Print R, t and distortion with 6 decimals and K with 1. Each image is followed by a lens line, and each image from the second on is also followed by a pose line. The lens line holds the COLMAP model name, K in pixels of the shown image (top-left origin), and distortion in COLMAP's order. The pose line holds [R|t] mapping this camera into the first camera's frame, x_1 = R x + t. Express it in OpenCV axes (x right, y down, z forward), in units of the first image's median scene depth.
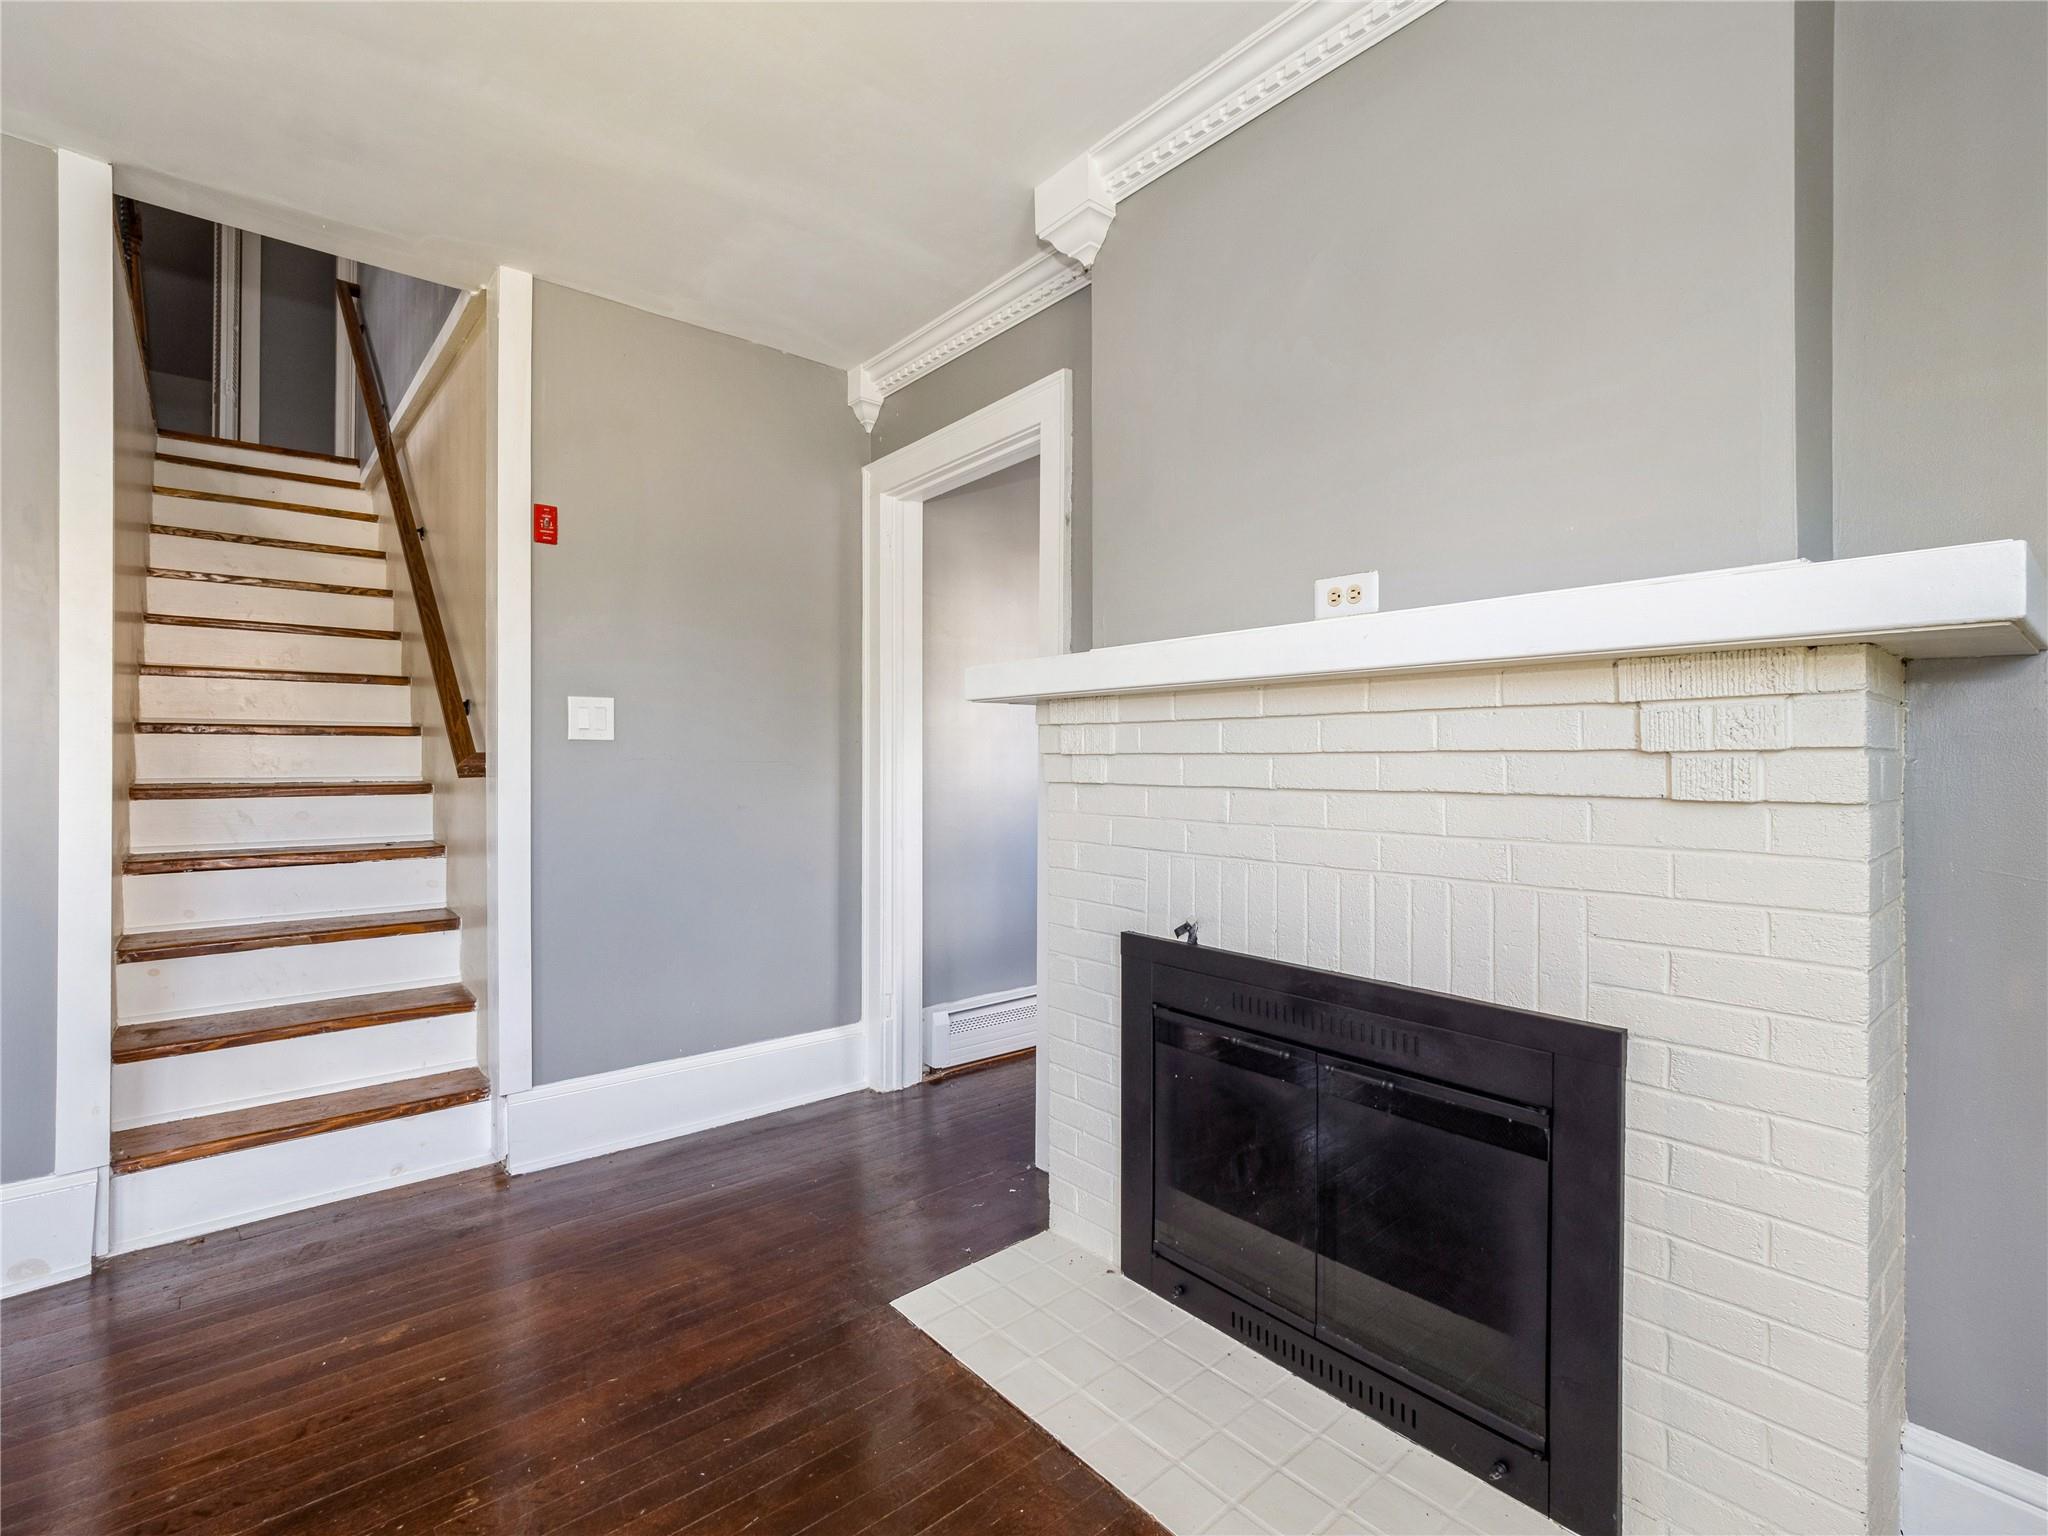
lens RADIAL K [[977.9, 0, 1025.1], [0, 977.9, 753.1], [0, 0, 1]] dist [0.003047, 0.001936]
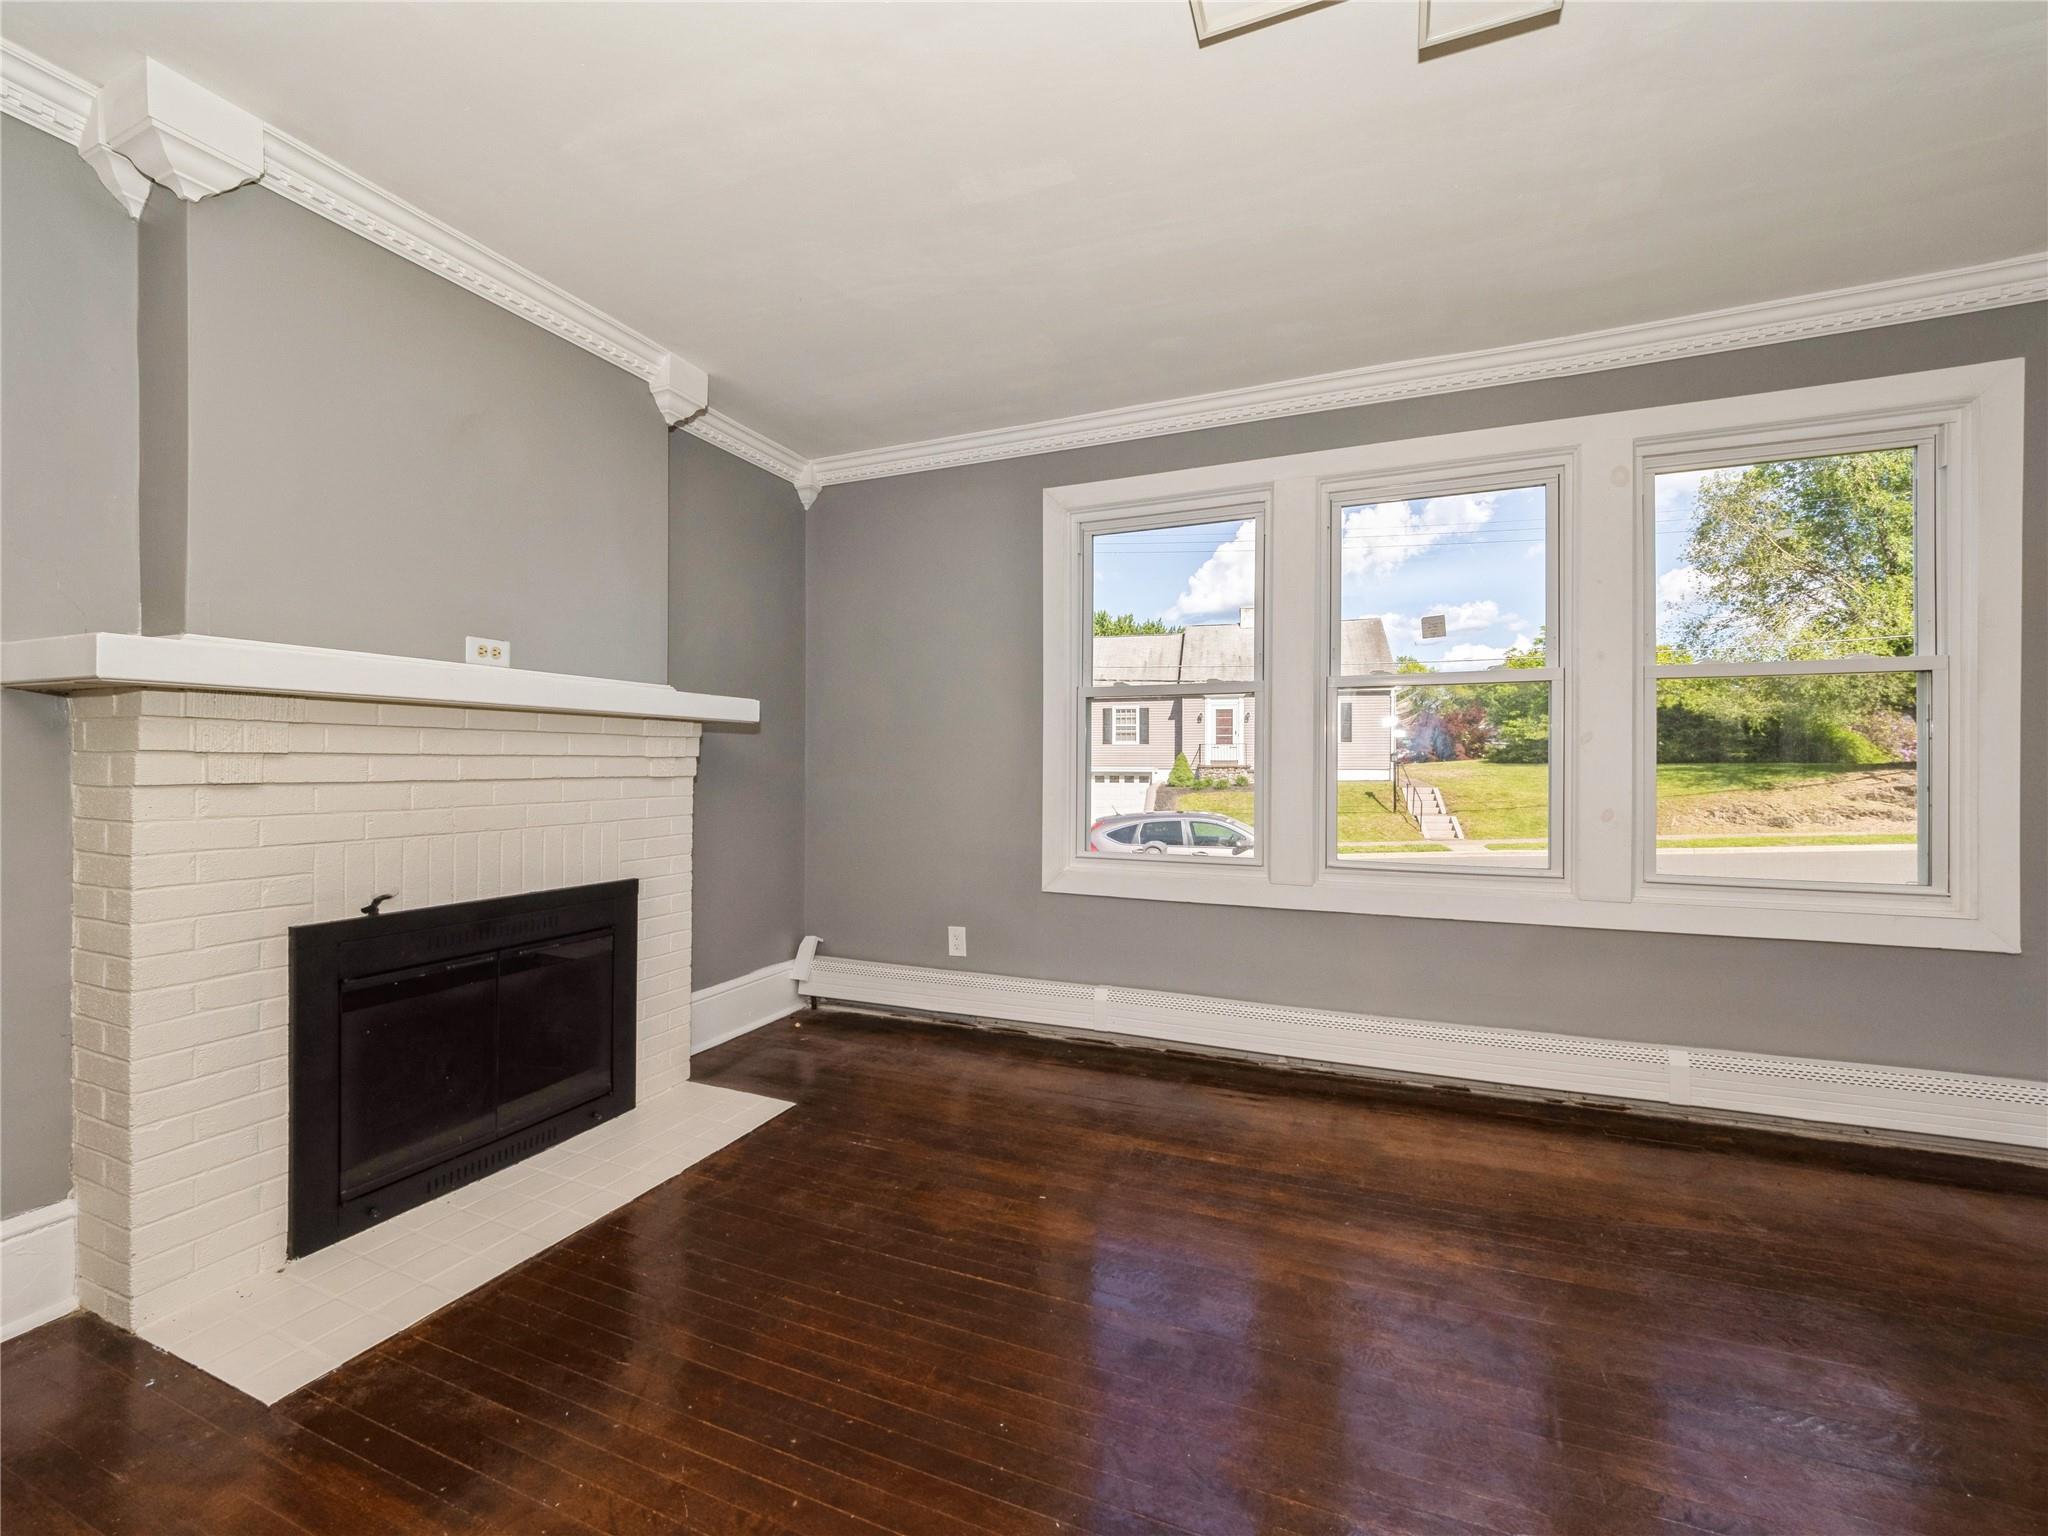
lens RADIAL K [[897.5, 0, 1015.4], [0, 897.5, 766.5], [0, 0, 1]] dist [-0.003846, -0.000435]
pose [[-0.456587, -0.006015, 0.889658, -1.284908], [-0.011493, 0.999934, 0.000862, 0.005988], [-0.889604, -0.009831, -0.456626, 0.906847]]
